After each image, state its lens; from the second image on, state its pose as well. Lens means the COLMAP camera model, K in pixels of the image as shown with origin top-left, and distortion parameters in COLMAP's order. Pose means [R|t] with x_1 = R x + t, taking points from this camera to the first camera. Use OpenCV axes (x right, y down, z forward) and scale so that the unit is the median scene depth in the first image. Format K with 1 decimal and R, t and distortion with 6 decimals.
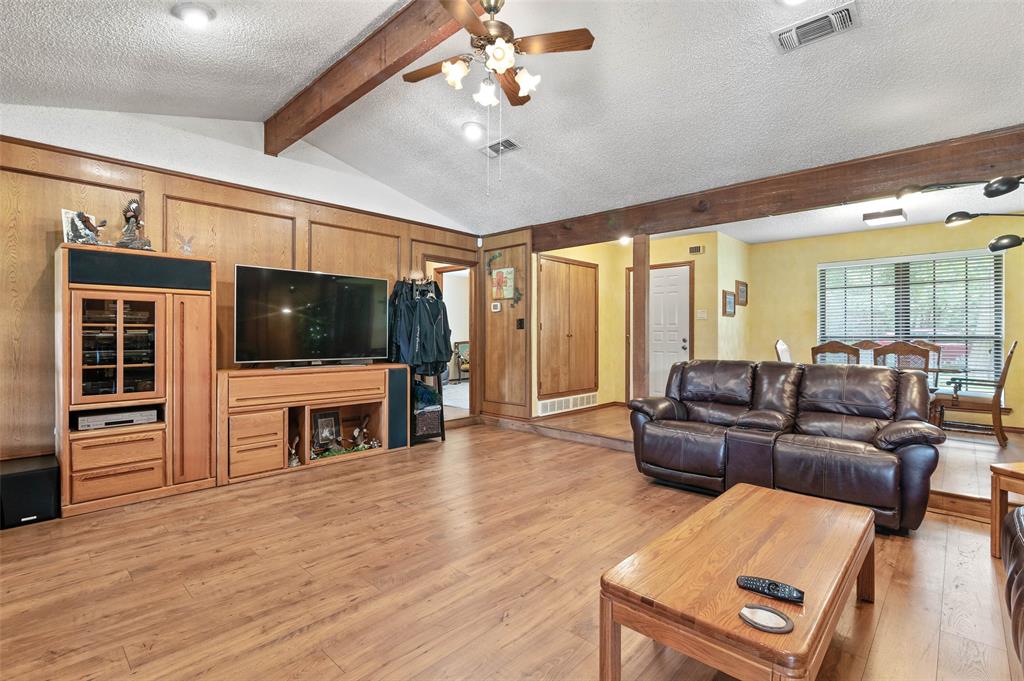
lens RADIAL K [[475.7, 0, 511.4], [0, 475.7, 335.4], [0, 0, 1]] dist [-0.005296, -0.000909]
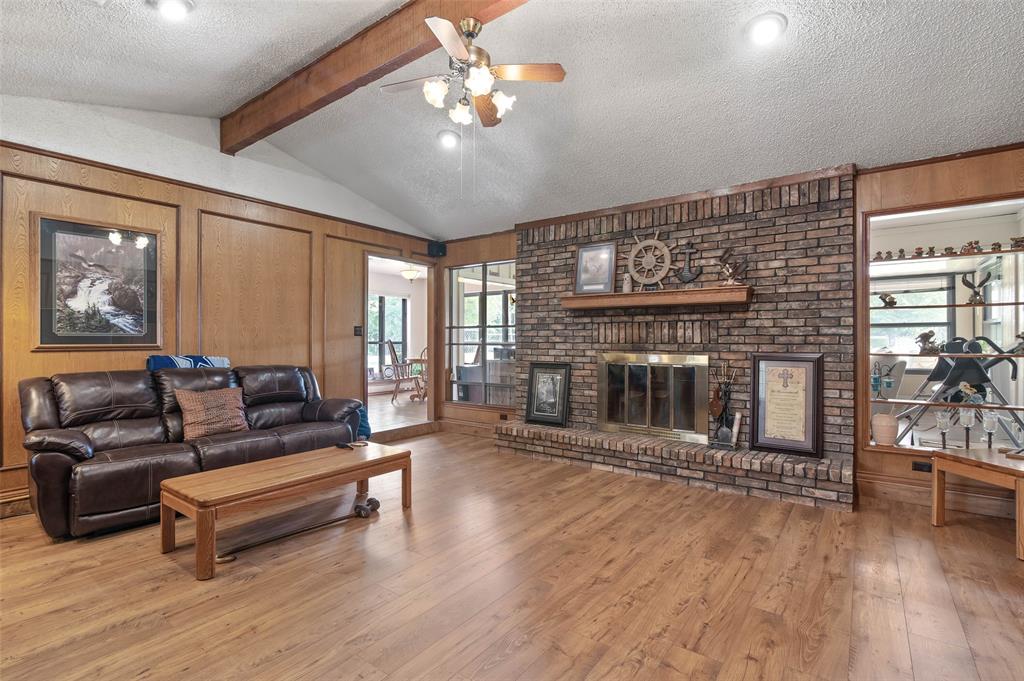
lens RADIAL K [[475.7, 0, 510.5], [0, 475.7, 345.6], [0, 0, 1]] dist [-0.005296, -0.000909]
pose [[-0.993213, -0.001445, -0.116297, -0.008398], [-0.001745, 0.999995, 0.002476, 0.004378], [0.116293, 0.002662, -0.993211, 1.776242]]
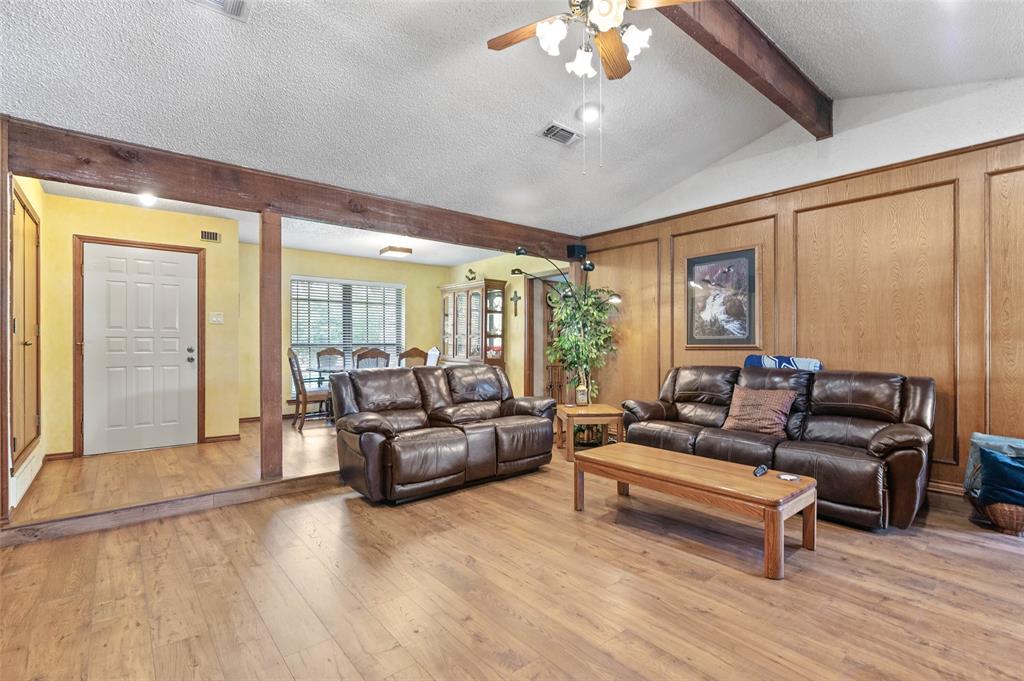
lens RADIAL K [[475.7, 0, 512.4], [0, 475.7, 342.8], [0, 0, 1]] dist [-0.005296, -0.000909]
pose [[0.116746, -0.001025, 0.993161, -0.783832], [0.000089, 0.999999, 0.001022, -0.003269], [-0.993162, -0.000031, 0.116746, 0.908931]]
